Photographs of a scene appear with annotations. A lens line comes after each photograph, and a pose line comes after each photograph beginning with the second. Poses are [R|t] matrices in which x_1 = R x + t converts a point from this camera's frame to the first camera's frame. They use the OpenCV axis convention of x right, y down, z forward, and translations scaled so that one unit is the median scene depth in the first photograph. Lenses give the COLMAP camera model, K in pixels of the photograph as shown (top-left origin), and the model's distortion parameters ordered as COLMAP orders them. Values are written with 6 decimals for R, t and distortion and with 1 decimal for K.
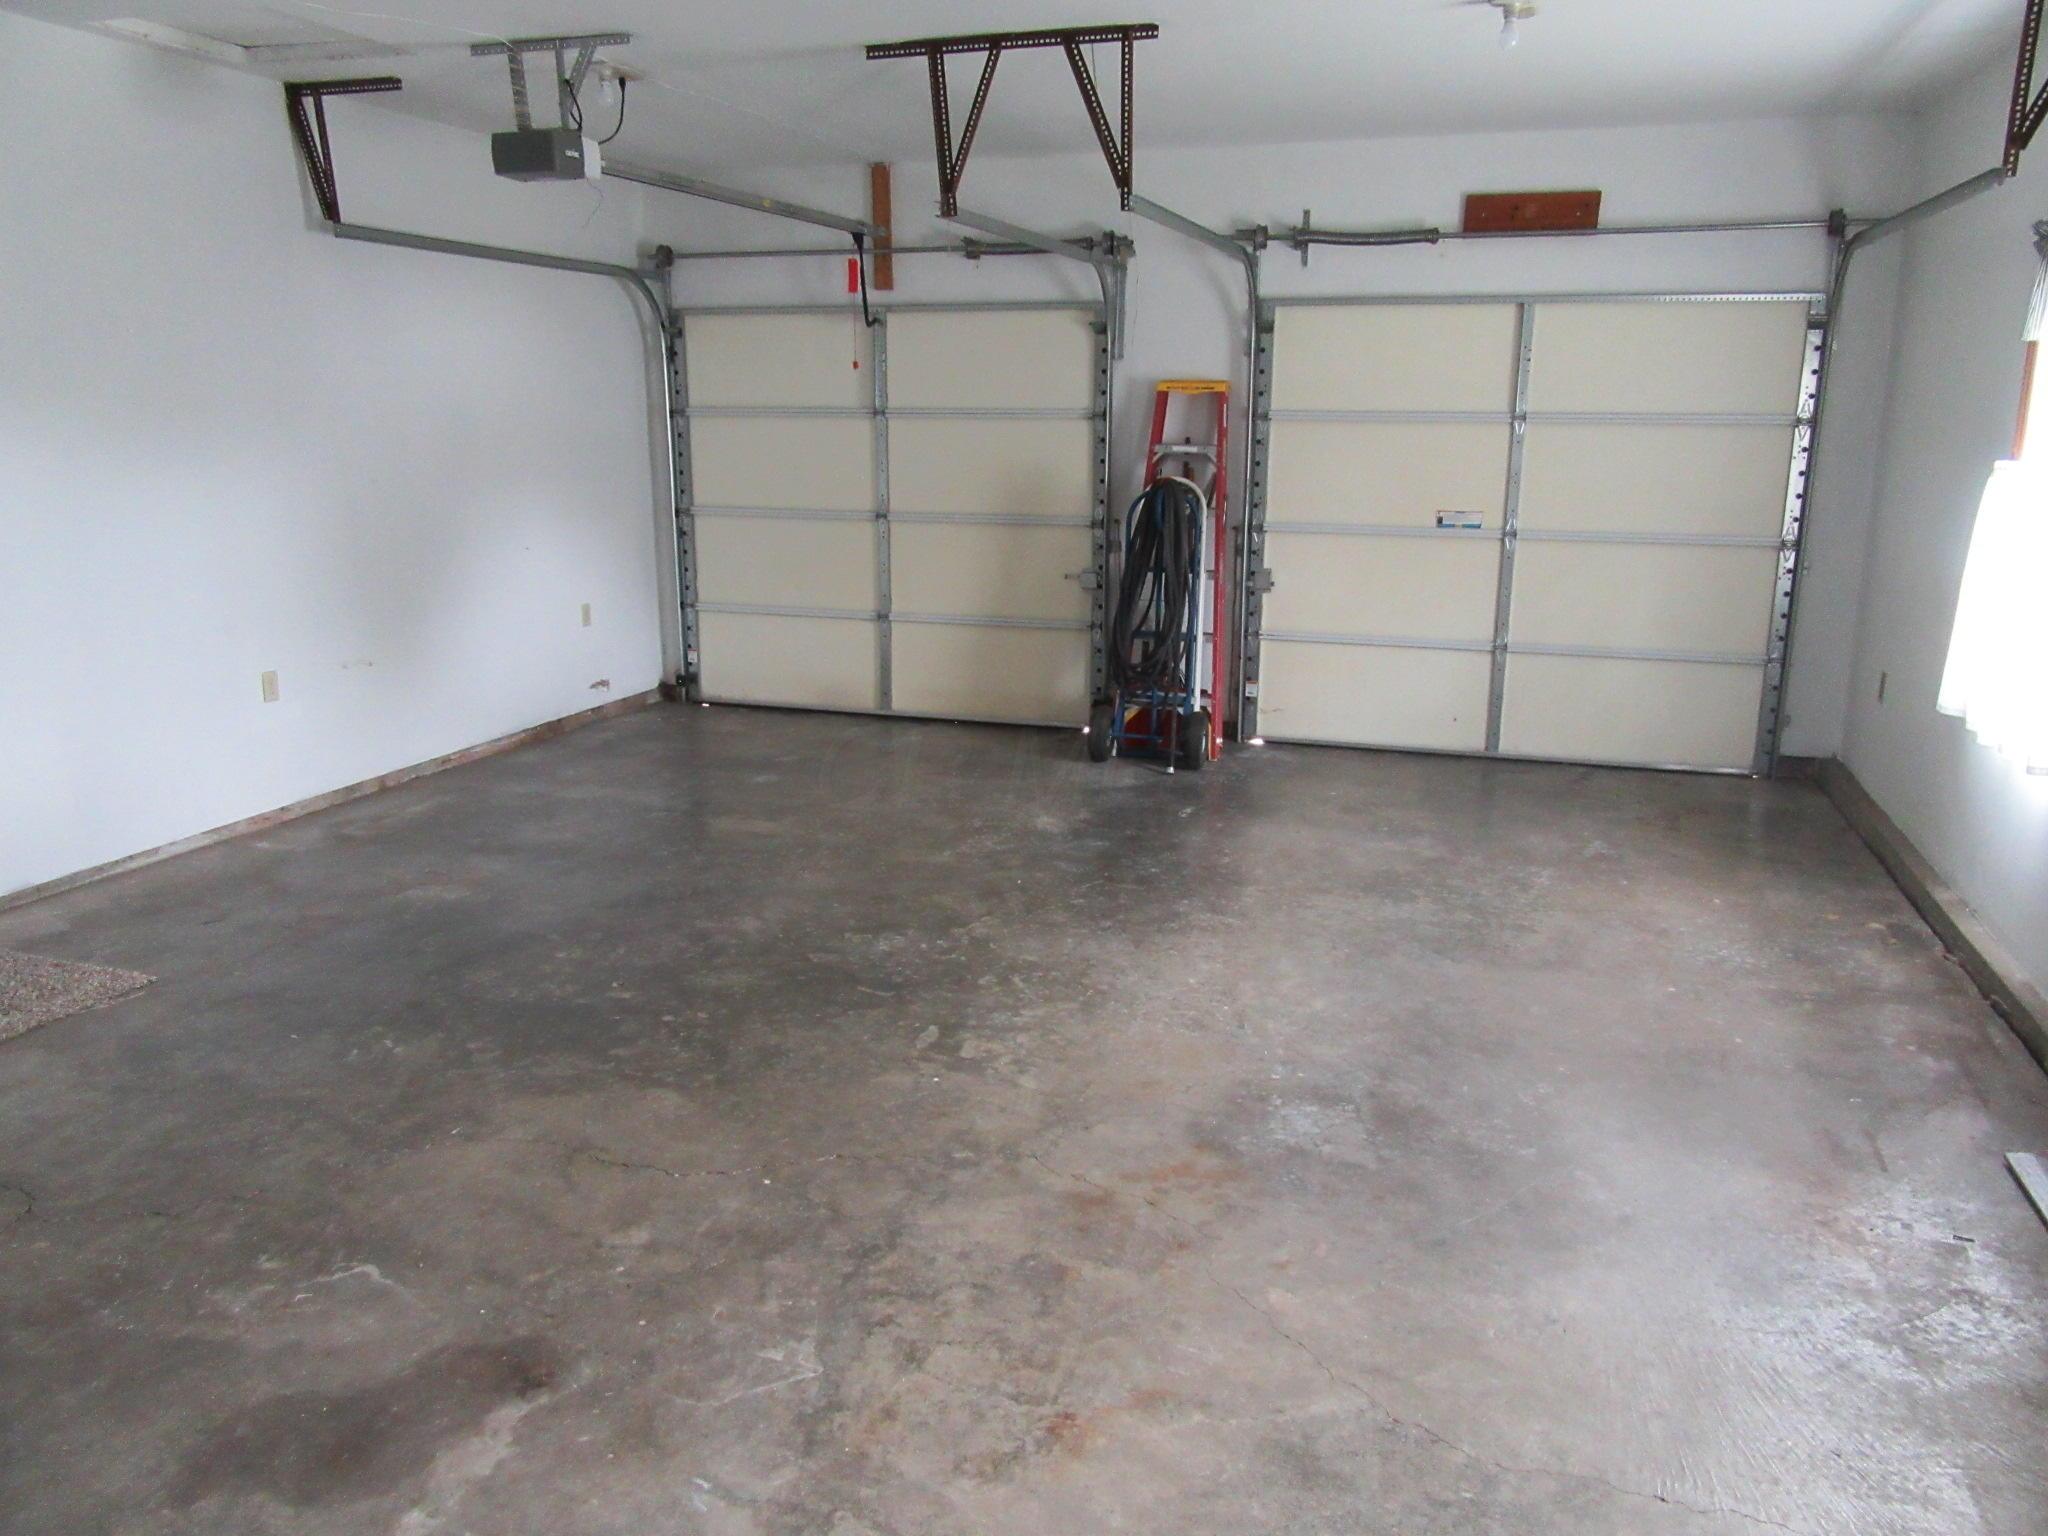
lens RADIAL K [[1527.2, 0, 1024.4], [0, 1527.2, 770.6], [0, 0, 1]] dist [-0.001059, 0.003803]
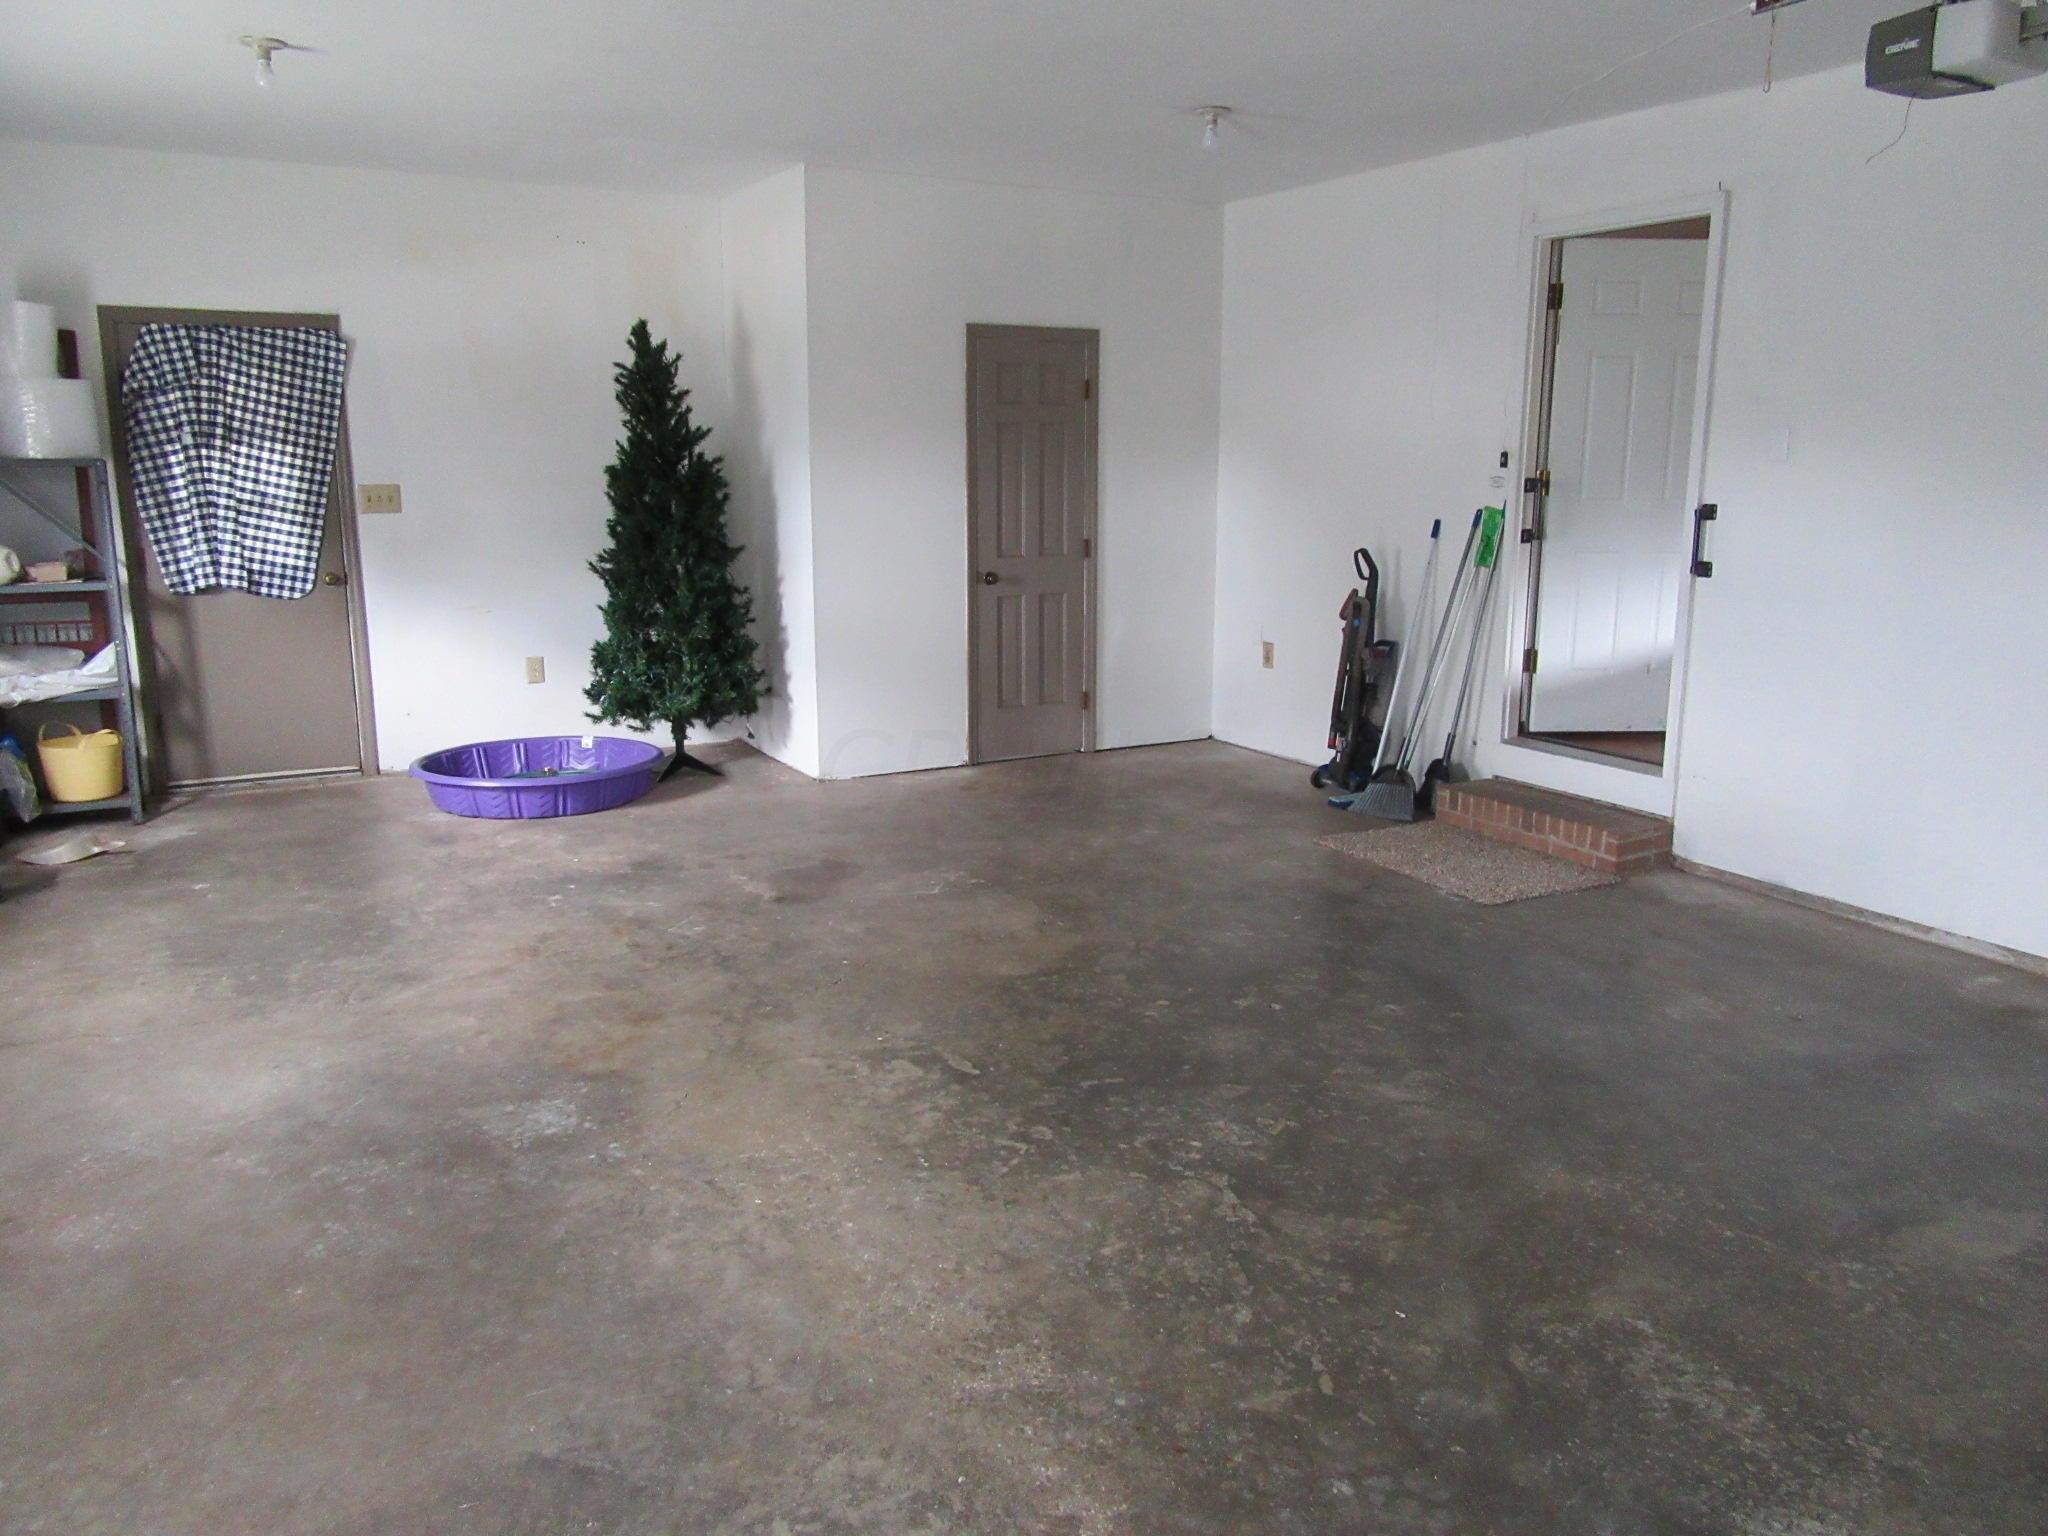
lens RADIAL K [[1527.2, 0, 1024.4], [0, 1527.2, 770.4], [0, 0, 1]] dist [-0.001059, 0.003803]
pose [[-0.680963, 0.145821, -0.717652, 0.560494], [-0.177174, 0.918056, 0.354658, -0.339491], [0.710562, 0.368658, -0.599327, 1.477124]]
